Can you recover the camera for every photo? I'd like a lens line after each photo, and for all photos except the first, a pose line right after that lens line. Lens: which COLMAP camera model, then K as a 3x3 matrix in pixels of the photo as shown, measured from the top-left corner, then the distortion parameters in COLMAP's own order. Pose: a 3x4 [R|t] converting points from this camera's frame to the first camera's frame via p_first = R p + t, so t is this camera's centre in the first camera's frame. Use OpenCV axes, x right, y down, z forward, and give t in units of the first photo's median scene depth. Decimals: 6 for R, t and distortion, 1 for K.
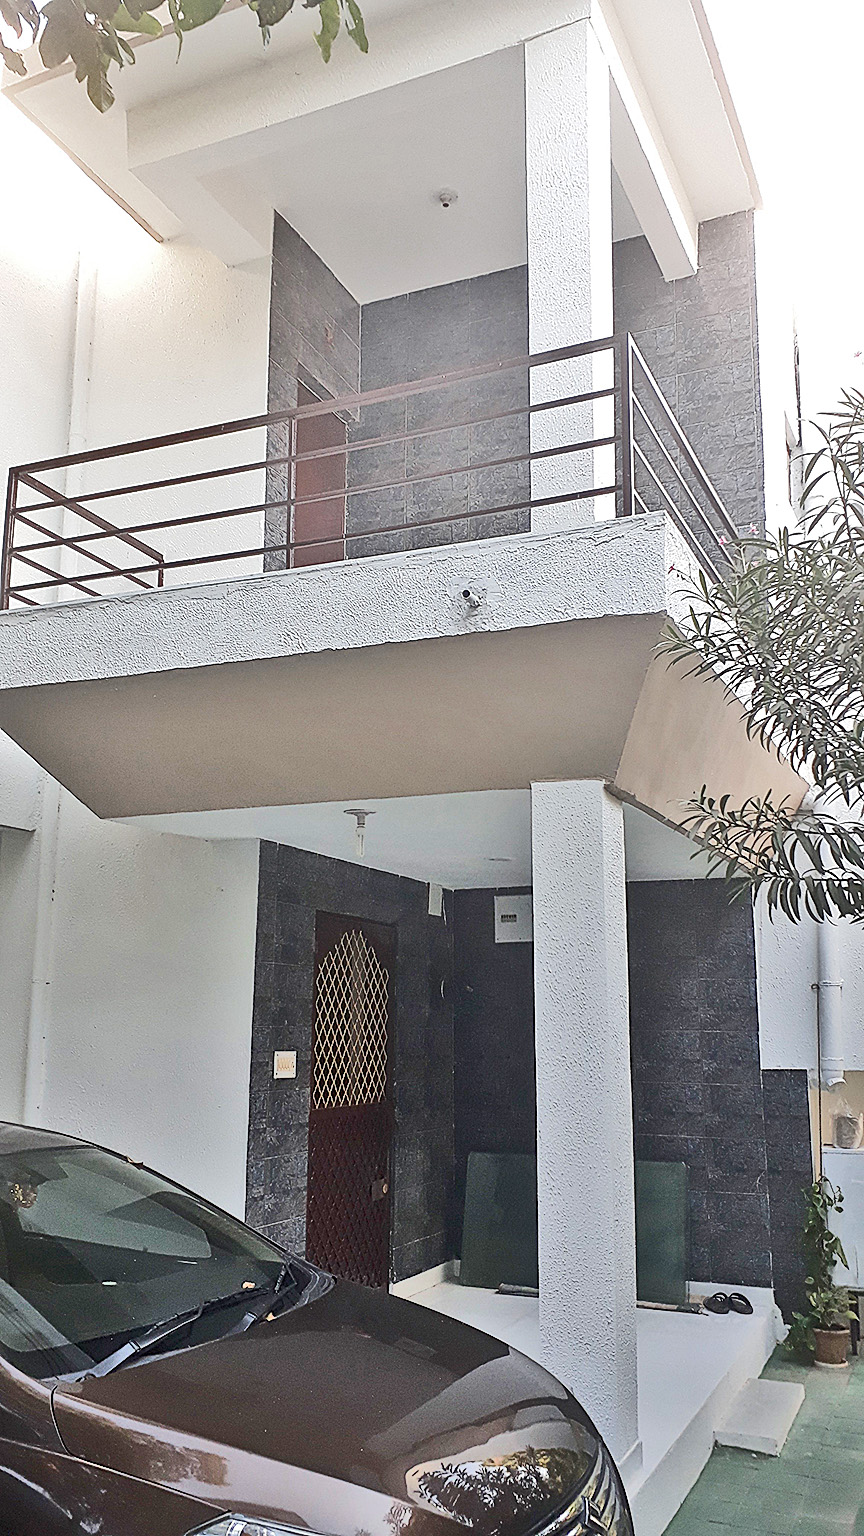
lens RADIAL K [[1289.6, 0, 432.0], [0, 1289.6, 768.0], [0, 0, 1]] dist [-0.000354, -0.000436]
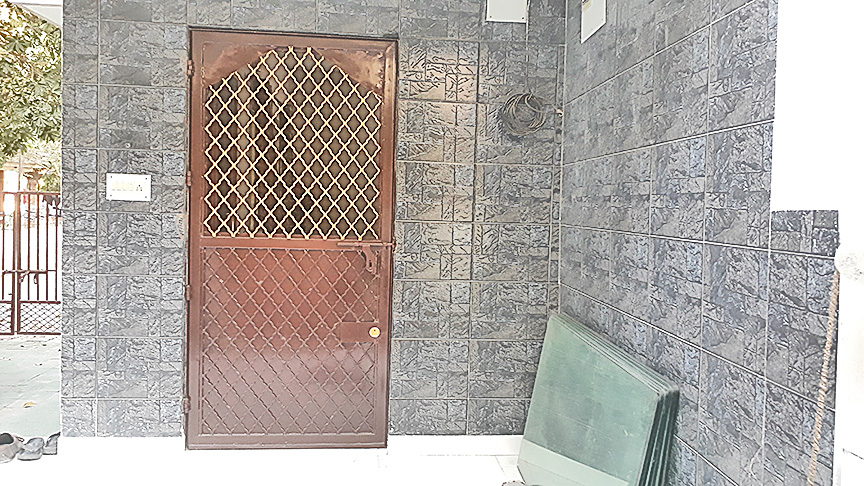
lens RADIAL K [[725.4, 0, 432.0], [0, 725.4, 243.0], [0, 0, 1]] dist [-0.000354, -0.000436]
pose [[0.462636, 0.051968, -0.885024, 0.483310], [0.152545, 0.978725, 0.137212, 0.226743], [0.873326, -0.198485, 0.444866, 0.930654]]
